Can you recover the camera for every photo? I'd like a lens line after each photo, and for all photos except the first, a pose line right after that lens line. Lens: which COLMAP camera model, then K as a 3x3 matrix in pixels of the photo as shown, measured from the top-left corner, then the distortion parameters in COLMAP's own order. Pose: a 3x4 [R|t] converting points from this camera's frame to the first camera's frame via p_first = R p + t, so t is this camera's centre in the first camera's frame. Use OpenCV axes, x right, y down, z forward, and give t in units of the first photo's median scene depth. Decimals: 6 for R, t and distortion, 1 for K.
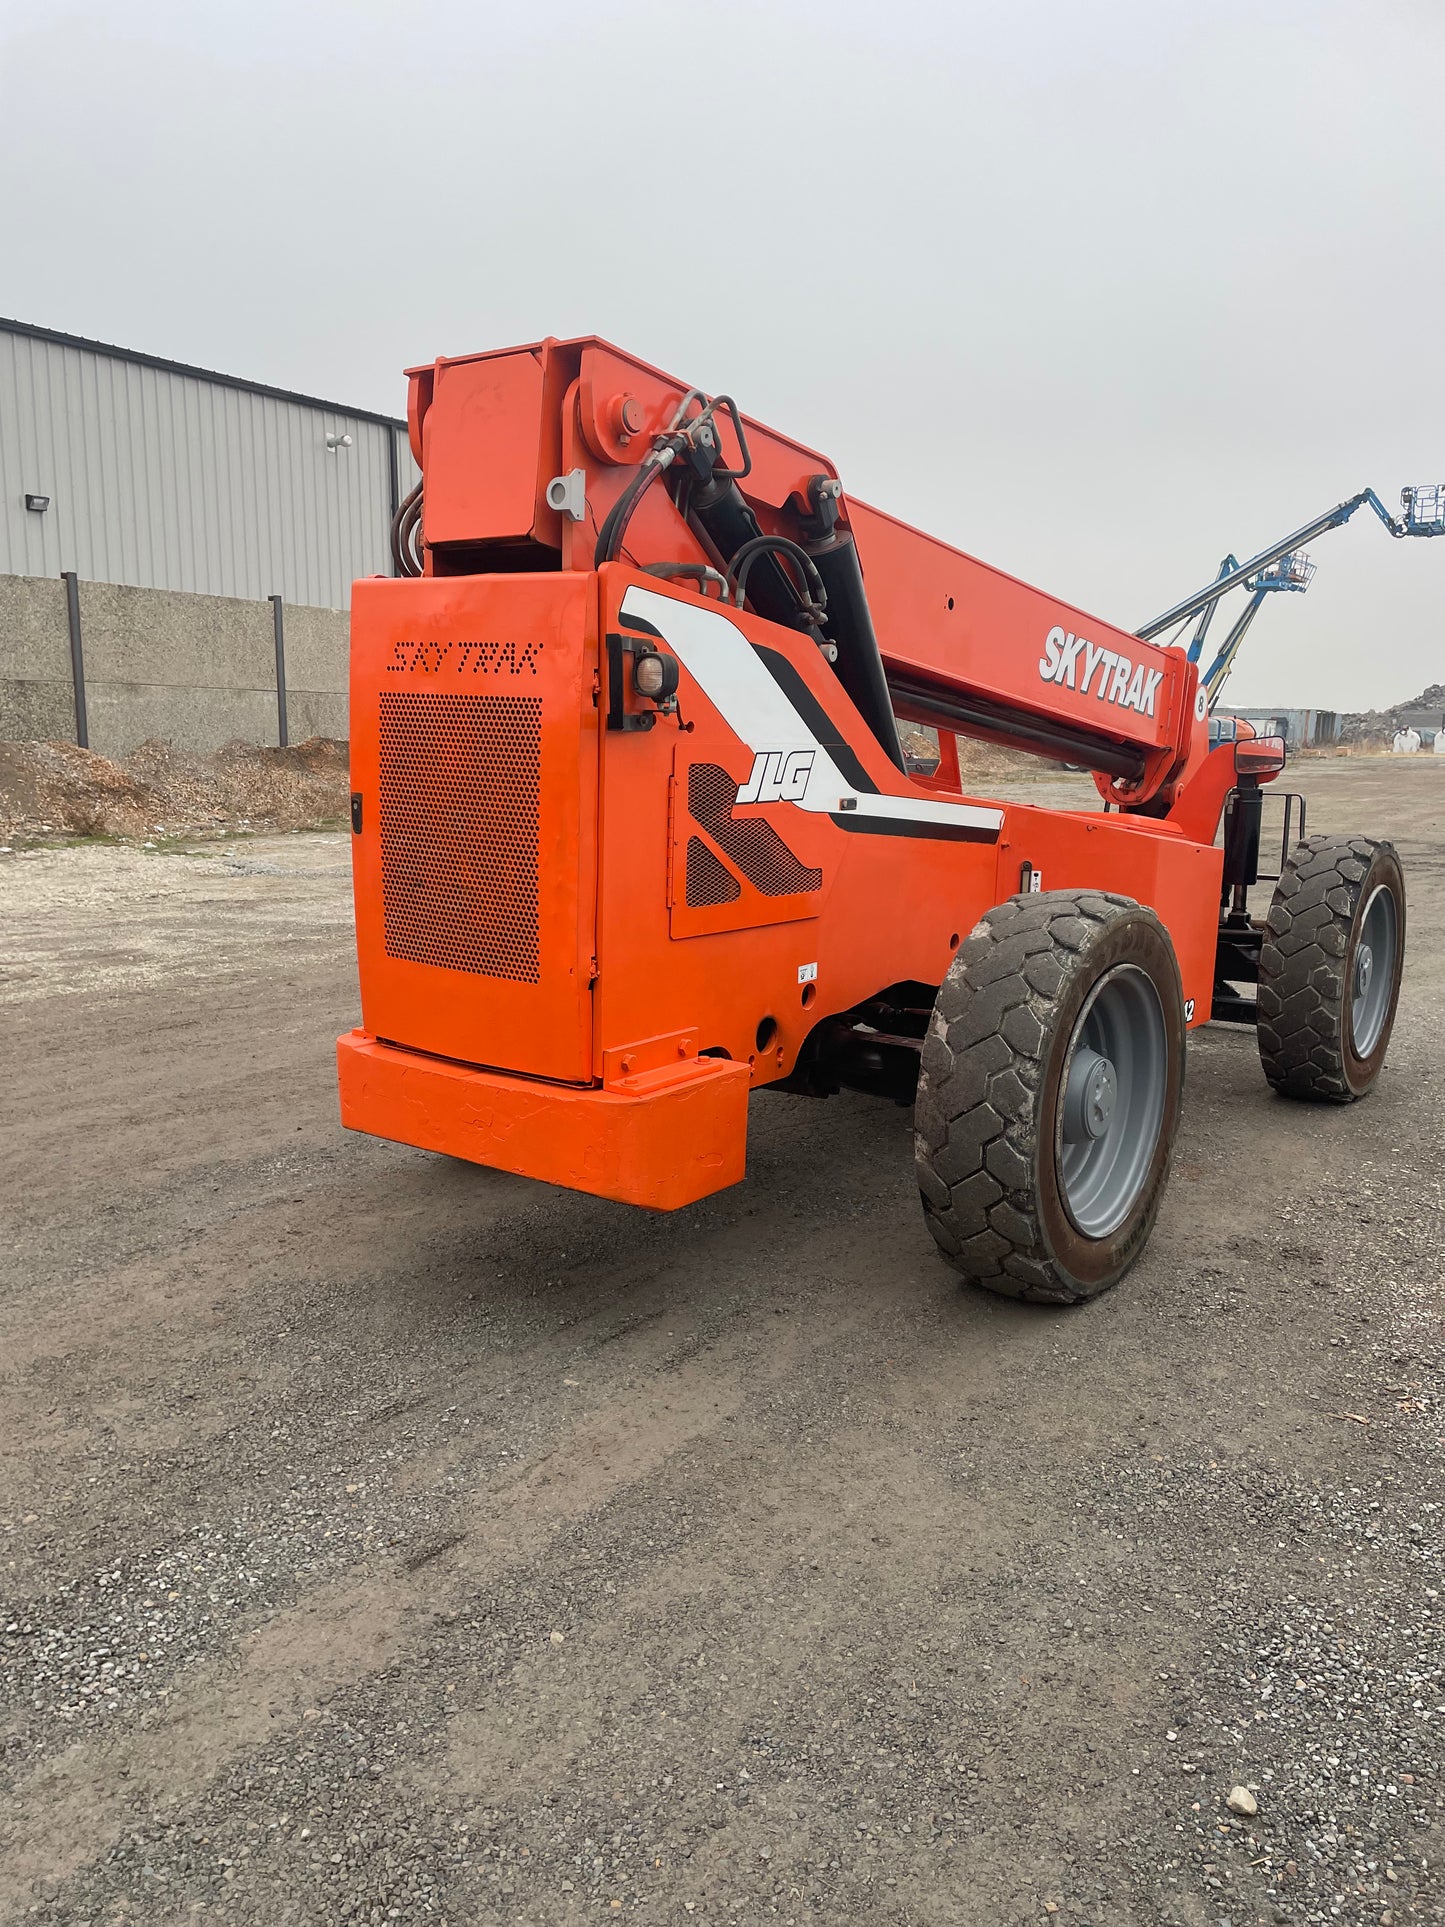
lens RADIAL K [[1446.7, 0, 723.1], [0, 1446.7, 947.5], [0, 0, 1]] dist [0.089739, -0.114559]
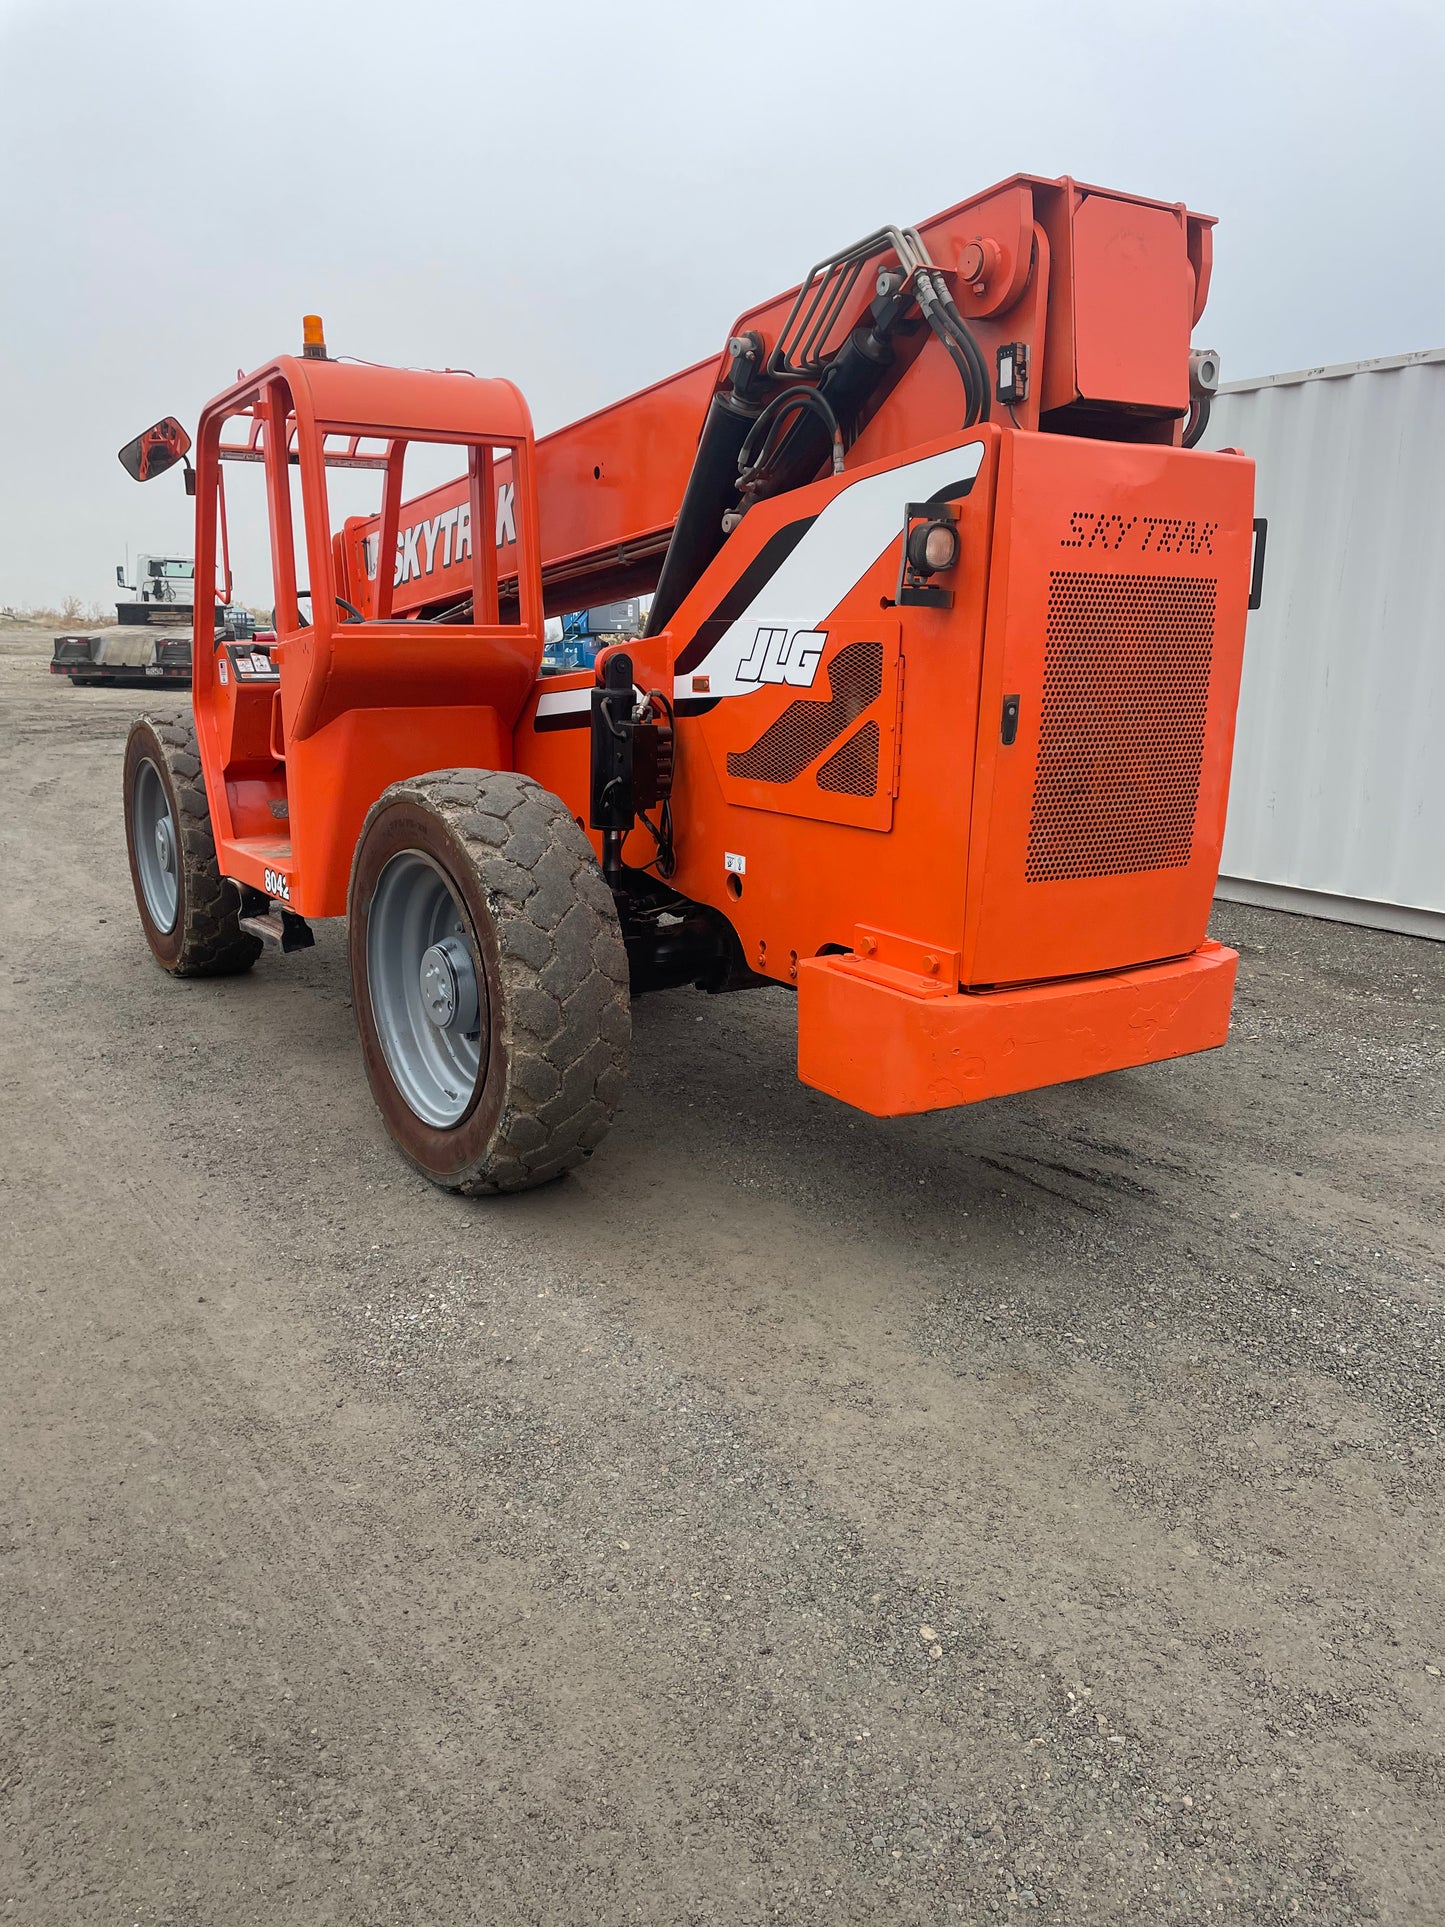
lens RADIAL K [[1435.2, 0, 727.3], [0, 1435.2, 914.2], [0, 0, 1]] dist [0.057537, -0.003590]
pose [[0.348431, -0.207831, 0.914003, -1.070519], [0.145960, 0.975244, 0.166114, -0.142261], [-0.925900, 0.075529, 0.370140, 0.846439]]
